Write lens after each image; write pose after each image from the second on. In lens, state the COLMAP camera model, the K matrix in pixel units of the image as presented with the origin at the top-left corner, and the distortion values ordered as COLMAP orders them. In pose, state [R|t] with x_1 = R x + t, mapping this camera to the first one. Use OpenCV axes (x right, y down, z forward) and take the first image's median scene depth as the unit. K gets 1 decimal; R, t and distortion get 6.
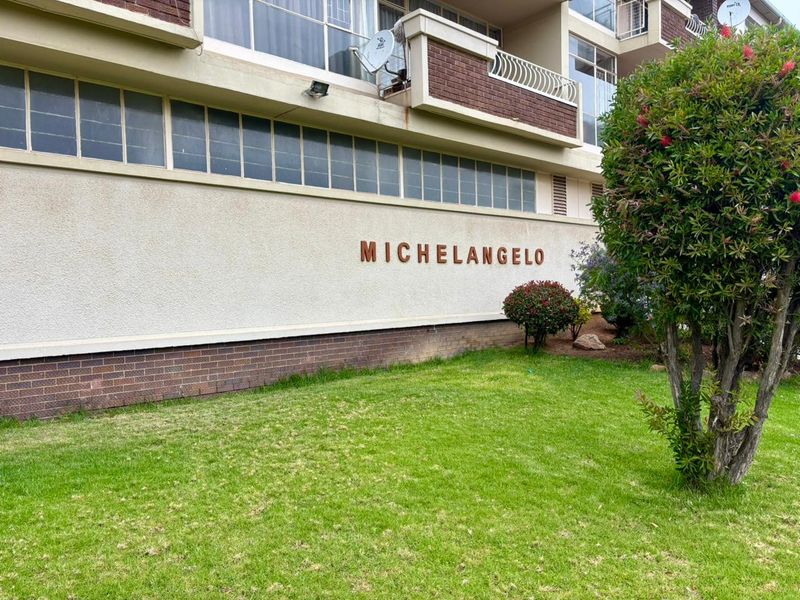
lens RADIAL K [[359.3, 0, 401.7], [0, 359.3, 301.9], [0, 0, 1]] dist [-0.004943, 0.000050]
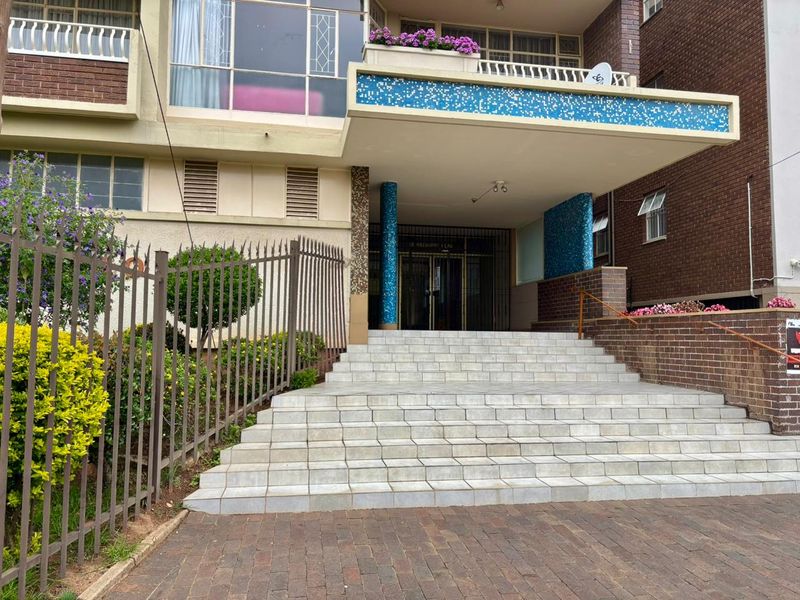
lens RADIAL K [[323.5, 0, 400.1], [0, 323.5, 297.7], [0, 0, 1]] dist [-0.003383, 0.000095]
pose [[0.917589, 0.017493, -0.397145, 1.182650], [-0.051101, 0.995933, -0.074201, -0.040292], [0.394232, 0.088381, 0.914751, 0.612981]]
